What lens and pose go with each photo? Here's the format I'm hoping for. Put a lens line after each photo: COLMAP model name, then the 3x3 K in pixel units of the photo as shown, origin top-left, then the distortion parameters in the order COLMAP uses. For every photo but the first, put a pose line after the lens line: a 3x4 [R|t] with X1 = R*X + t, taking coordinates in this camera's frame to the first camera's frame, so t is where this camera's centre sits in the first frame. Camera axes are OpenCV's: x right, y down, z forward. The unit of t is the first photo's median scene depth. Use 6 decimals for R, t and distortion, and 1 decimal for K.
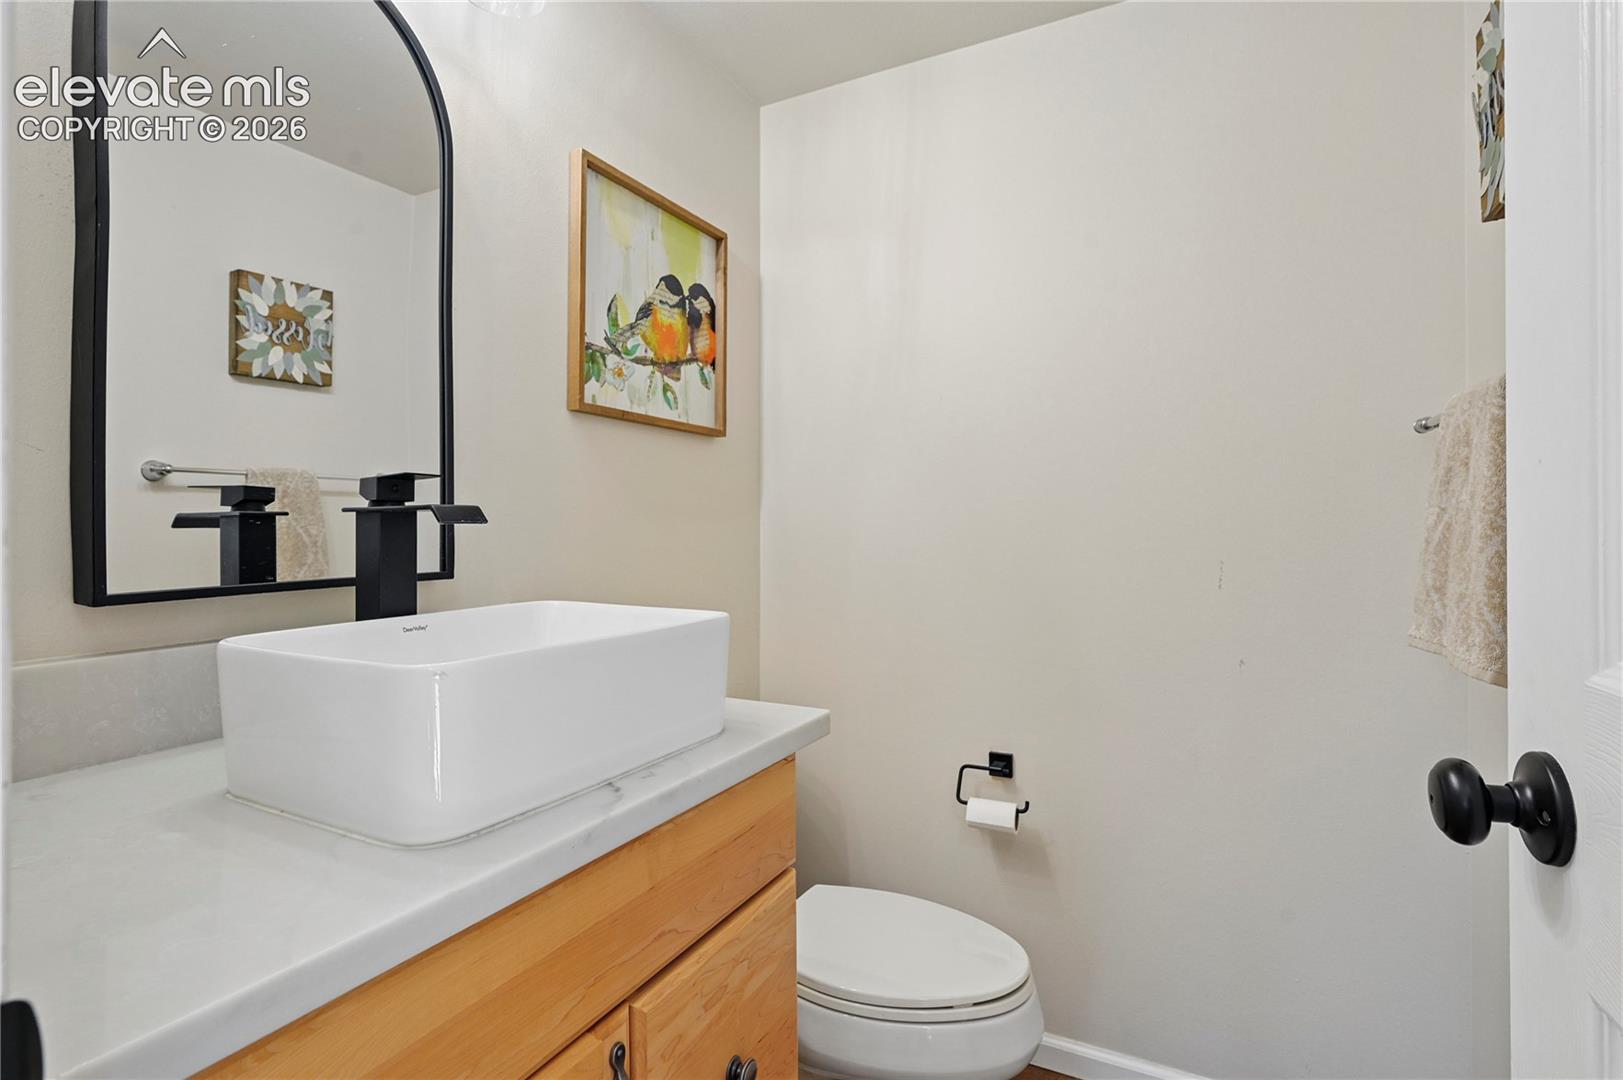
lens RADIAL K [[788.6, 0, 810.4], [0, 788.6, 530.0], [0, 0, 1]] dist [-0.000542, -0.000015]
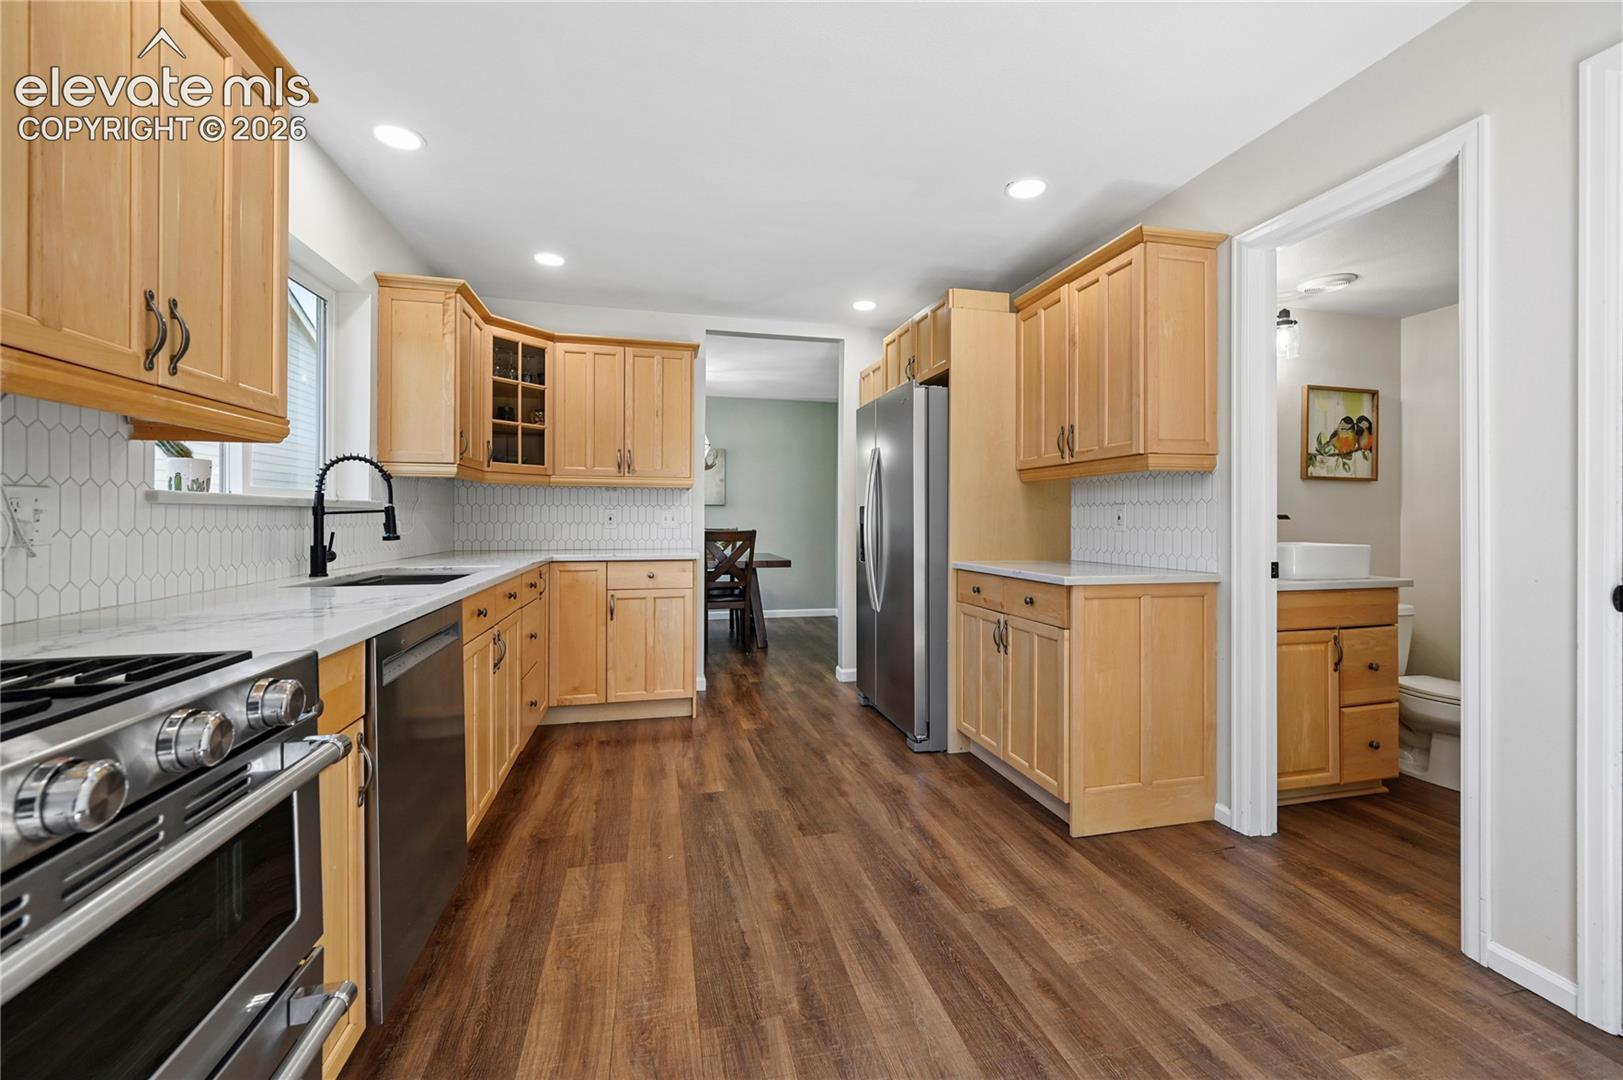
lens RADIAL K [[651.6, 0, 817.0], [0, 651.6, 518.0], [0, 0, 1]] dist [0.000866, 0.000147]
pose [[0.664250, 0.001119, -0.747509, 0.243046], [-0.004125, 0.999989, -0.002169, -0.001134], [0.747499, 0.004524, 0.664248, -1.573061]]
